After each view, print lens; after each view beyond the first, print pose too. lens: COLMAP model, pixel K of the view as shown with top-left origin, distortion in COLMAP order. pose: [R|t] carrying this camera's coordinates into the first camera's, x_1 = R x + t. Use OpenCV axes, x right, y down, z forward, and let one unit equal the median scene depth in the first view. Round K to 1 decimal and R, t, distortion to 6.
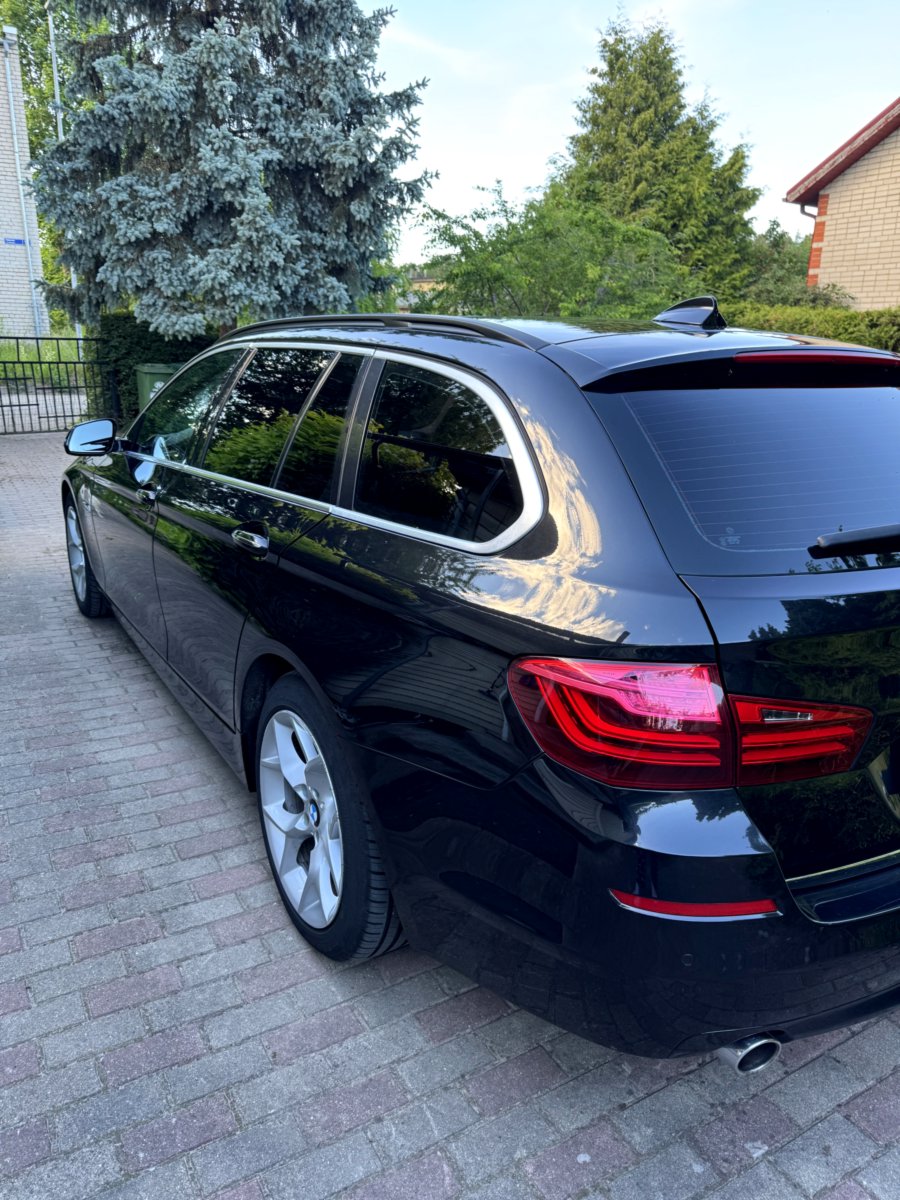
lens RADIAL K [[854.1, 0, 442.1], [0, 854.1, 604.0], [0, 0, 1]] dist [-0.013395, 0.000018]
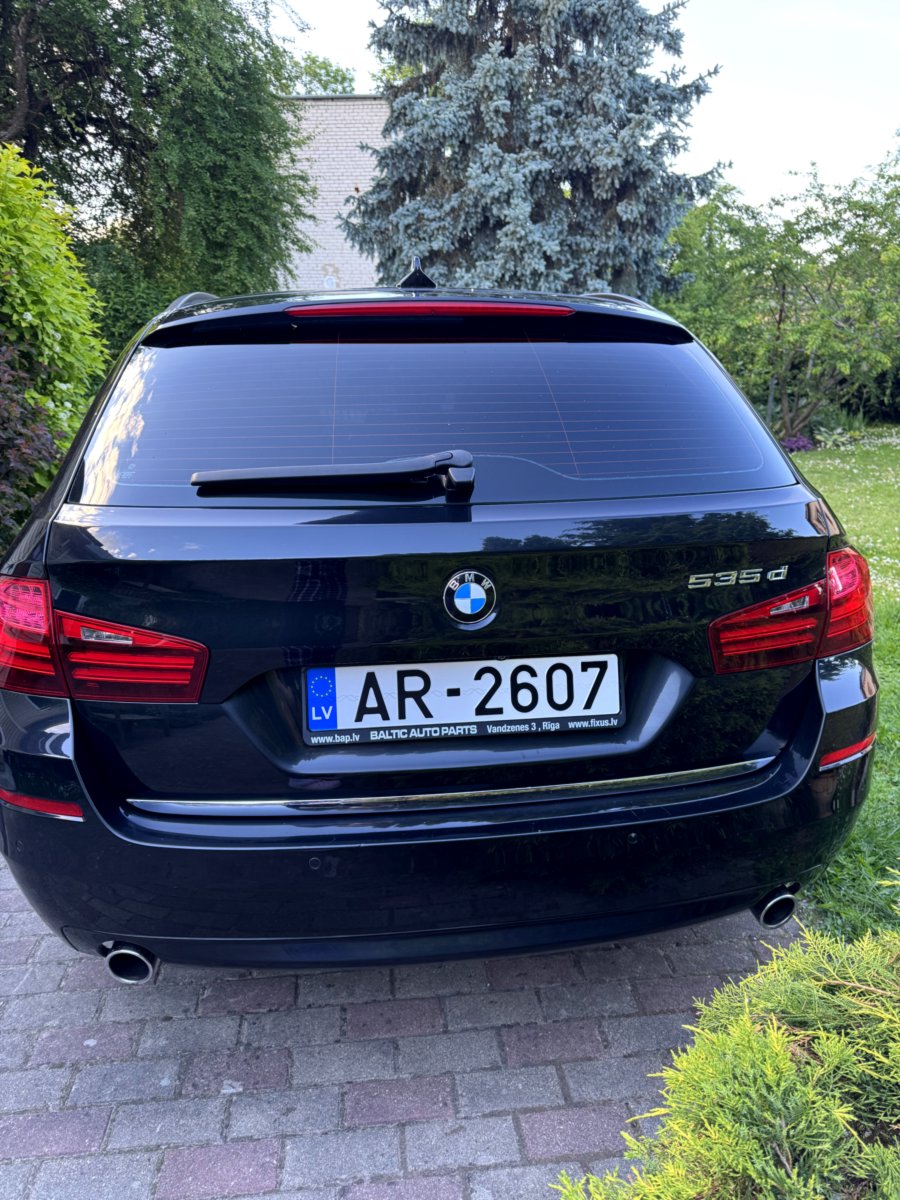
lens RADIAL K [[854.1, 0, 442.1], [0, 854.1, 604.0], [0, 0, 1]] dist [-0.013395, 0.000018]
pose [[0.911821, 0.078011, -0.403108, 0.145621], [-0.082945, 0.996540, 0.005235, 0.005838], [0.402122, 0.028663, 0.915137, 0.022902]]
